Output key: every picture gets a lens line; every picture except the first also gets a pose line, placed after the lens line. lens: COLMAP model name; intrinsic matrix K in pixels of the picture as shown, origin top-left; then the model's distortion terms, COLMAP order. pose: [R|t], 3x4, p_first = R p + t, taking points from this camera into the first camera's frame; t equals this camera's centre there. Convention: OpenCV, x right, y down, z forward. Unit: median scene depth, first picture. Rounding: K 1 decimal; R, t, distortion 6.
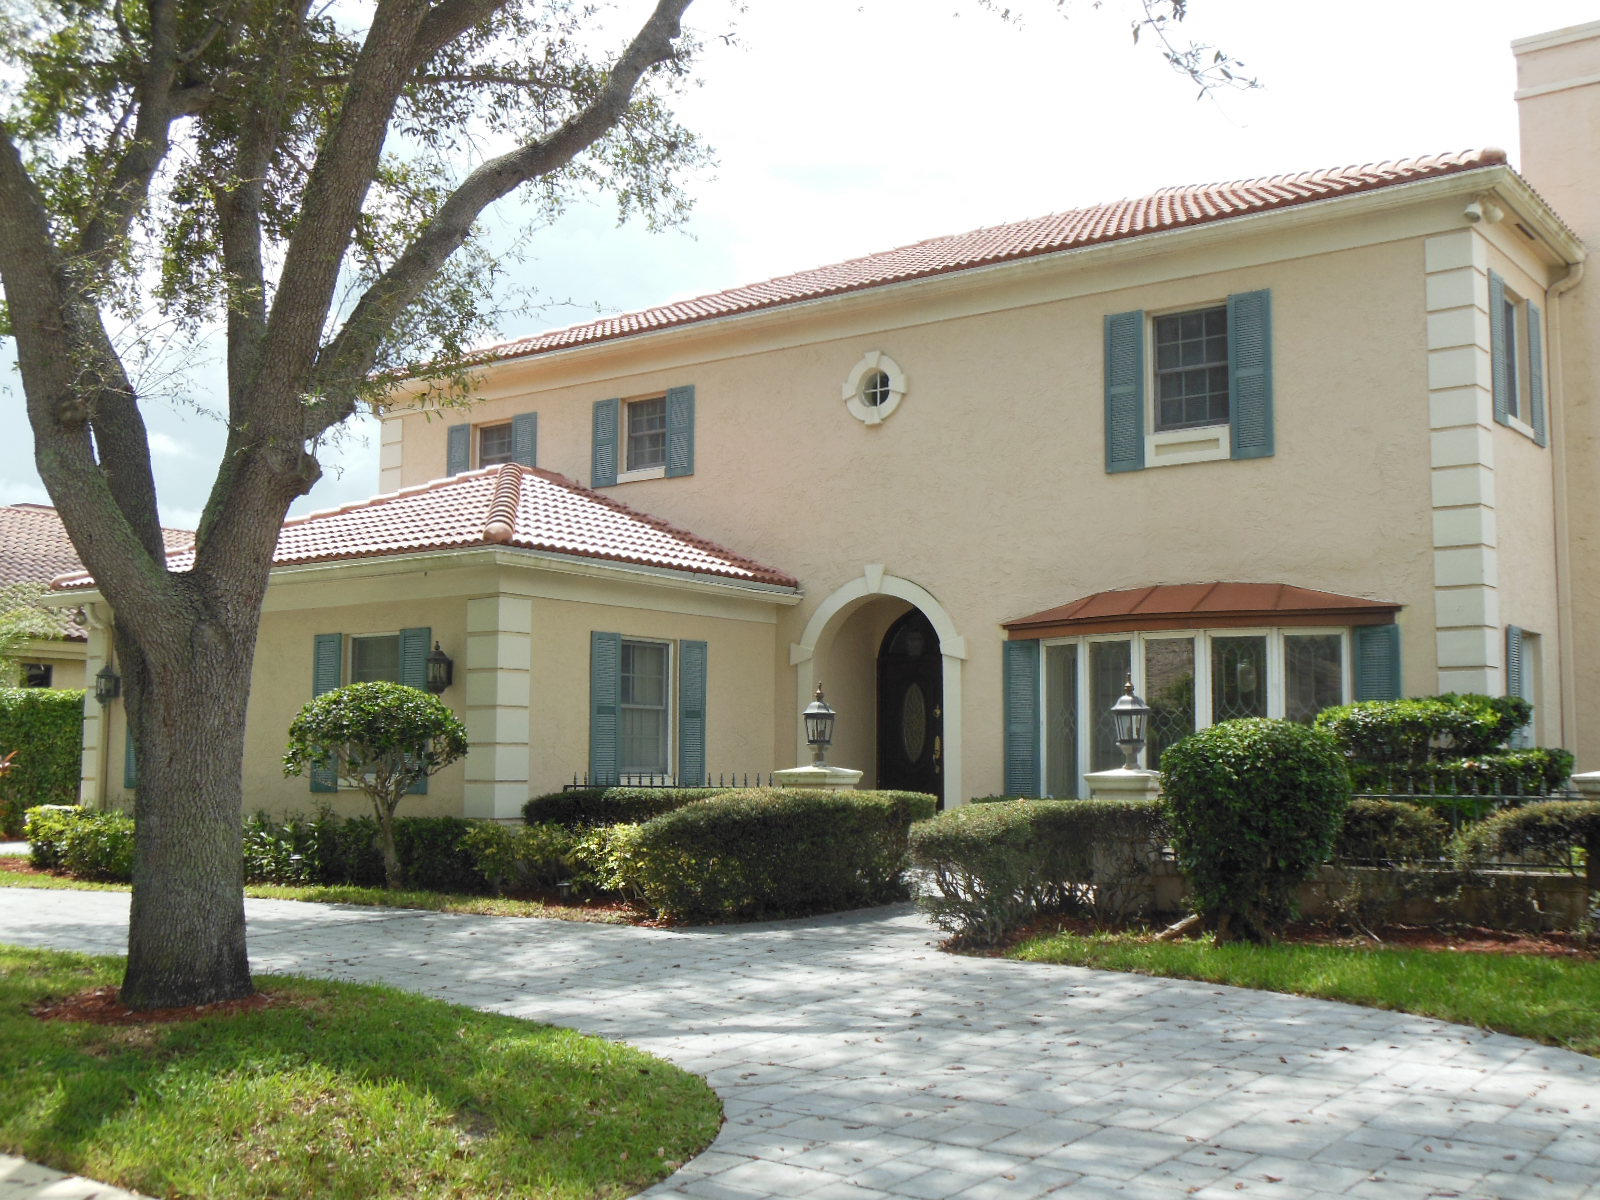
lens RADIAL K [[1729.7, 0, 805.3], [0, 1729.7, 600.1], [0, 0, 1]] dist [-0.004525, 0.002187]
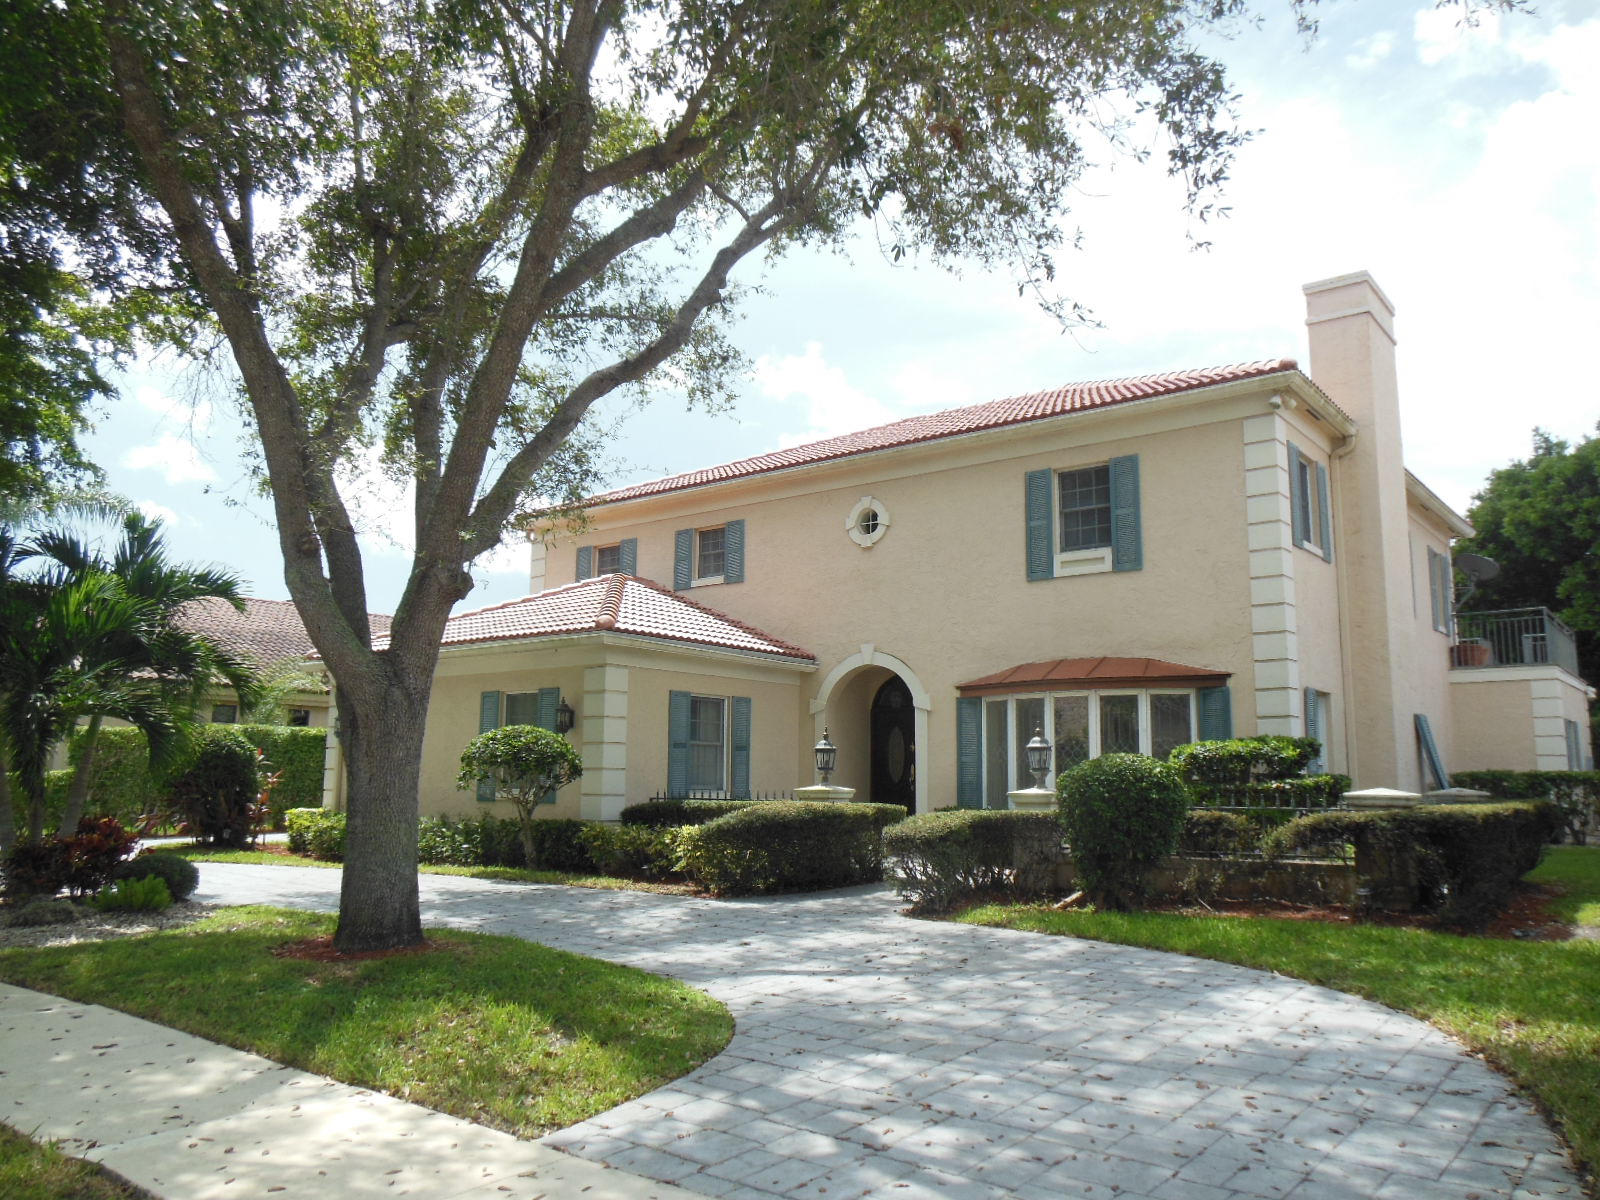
lens RADIAL K [[1214.1, 0, 800.0], [0, 1214.1, 600.0], [0, 0, 1]] dist [-0.084957, 0.141077]
pose [[0.999593, -0.000117, -0.028530, 0.015065], [-0.001430, 0.998528, -0.054214, -0.002947], [0.028495, 0.054233, 0.998122, -0.009842]]
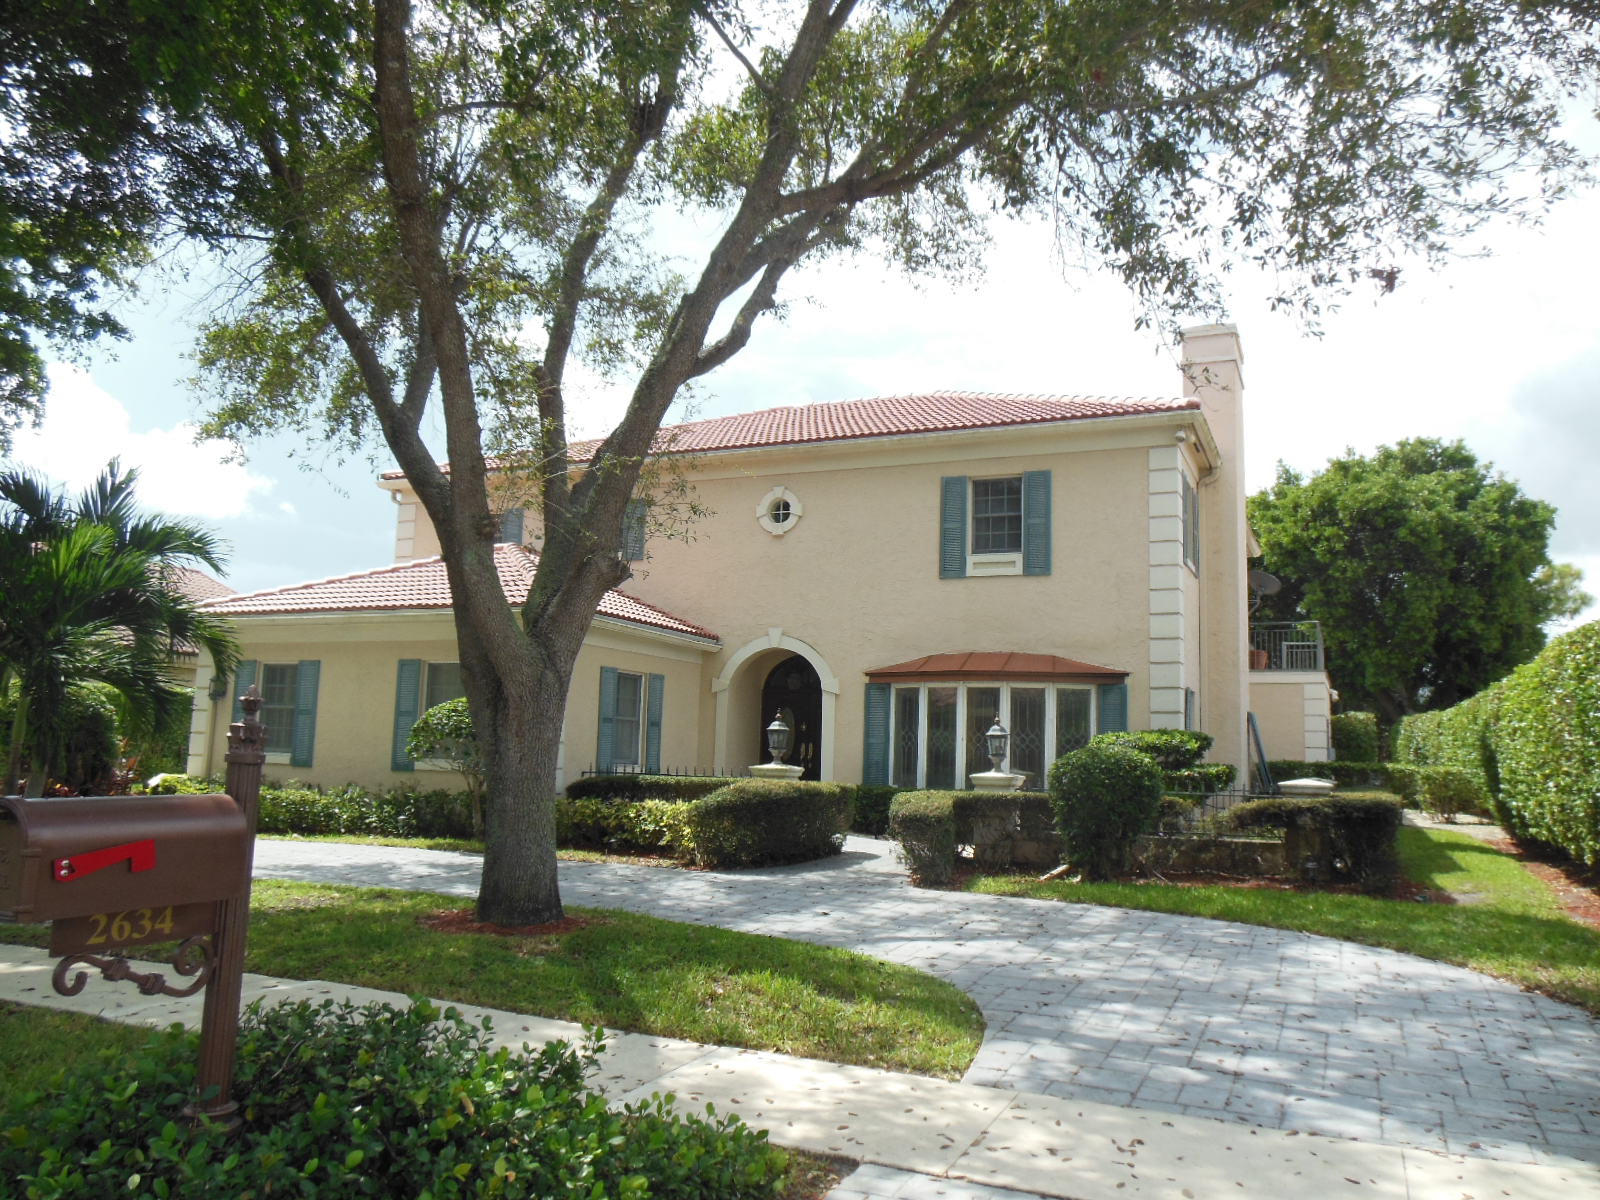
lens RADIAL K [[1214.1, 0, 800.0], [0, 1214.1, 600.0], [0, 0, 1]] dist [-0.084957, 0.141077]
pose [[0.976789, 0.053027, 0.207535, -0.189844], [-0.046627, 0.998277, -0.035614, -0.010010], [-0.209066, 0.025111, 0.977579, -0.042121]]
